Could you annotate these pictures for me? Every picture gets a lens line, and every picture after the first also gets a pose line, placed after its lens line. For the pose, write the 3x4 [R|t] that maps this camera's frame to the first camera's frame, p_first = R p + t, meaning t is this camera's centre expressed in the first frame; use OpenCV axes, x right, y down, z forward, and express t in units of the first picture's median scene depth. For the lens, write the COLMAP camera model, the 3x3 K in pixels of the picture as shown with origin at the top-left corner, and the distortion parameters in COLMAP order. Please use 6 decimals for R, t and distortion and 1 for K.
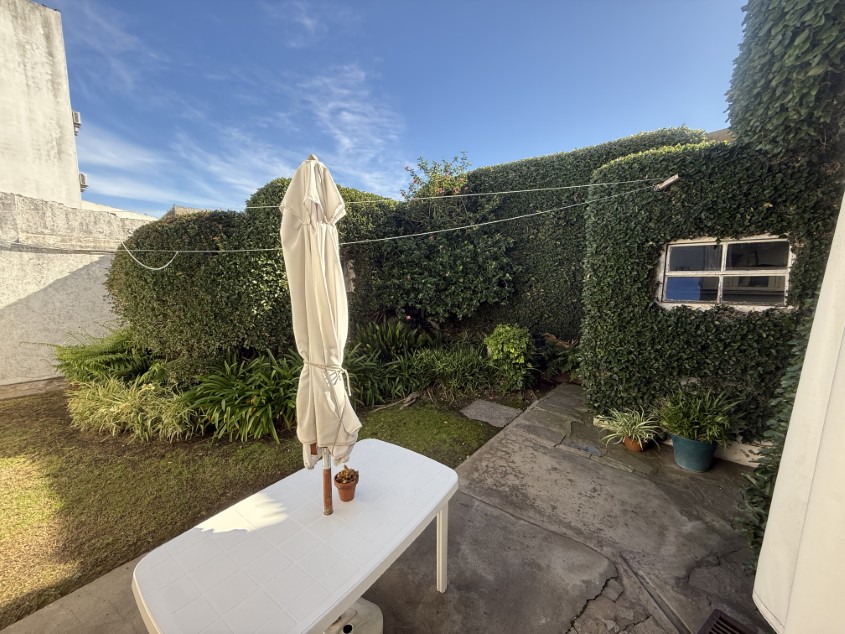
lens RADIAL K [[336.9, 0, 421.5], [0, 336.9, 318.1], [0, 0, 1]] dist [-0.000016, -0.000042]
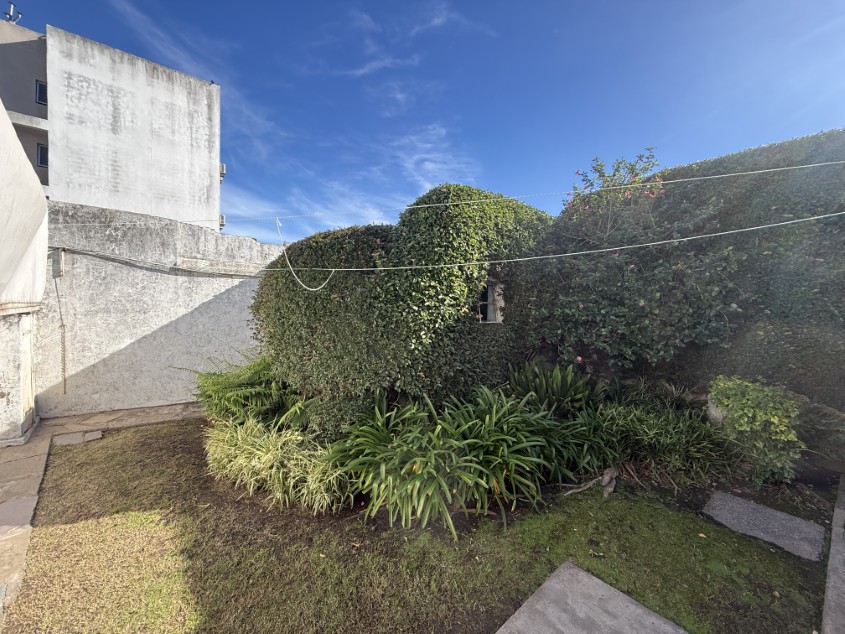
lens RADIAL K [[336.9, 0, 421.5], [0, 336.9, 318.1], [0, 0, 1]] dist [-0.000016, -0.000042]
pose [[0.974970, 0.024294, -0.221005, -0.296361], [-0.044612, 0.995173, -0.087413, -0.014433], [0.217815, 0.095084, 0.971347, 0.227908]]
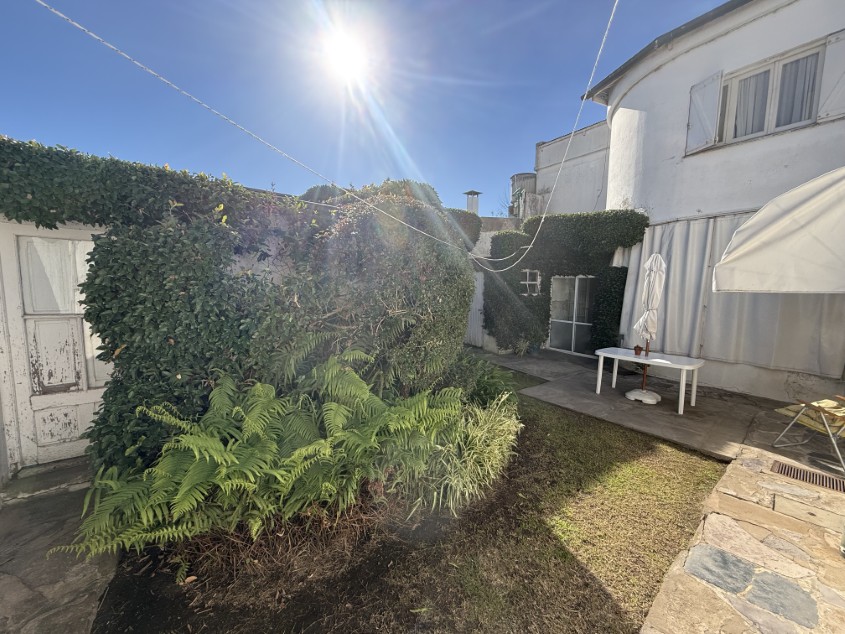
lens RADIAL K [[336.9, 0, 421.5], [0, 336.9, 318.1], [0, 0, 1]] dist [-0.000016, -0.000042]
pose [[0.283244, -0.094720, 0.954359, -1.505179], [0.099961, 0.992606, 0.068849, -0.091084], [-0.953824, 0.075898, 0.290618, 0.790464]]
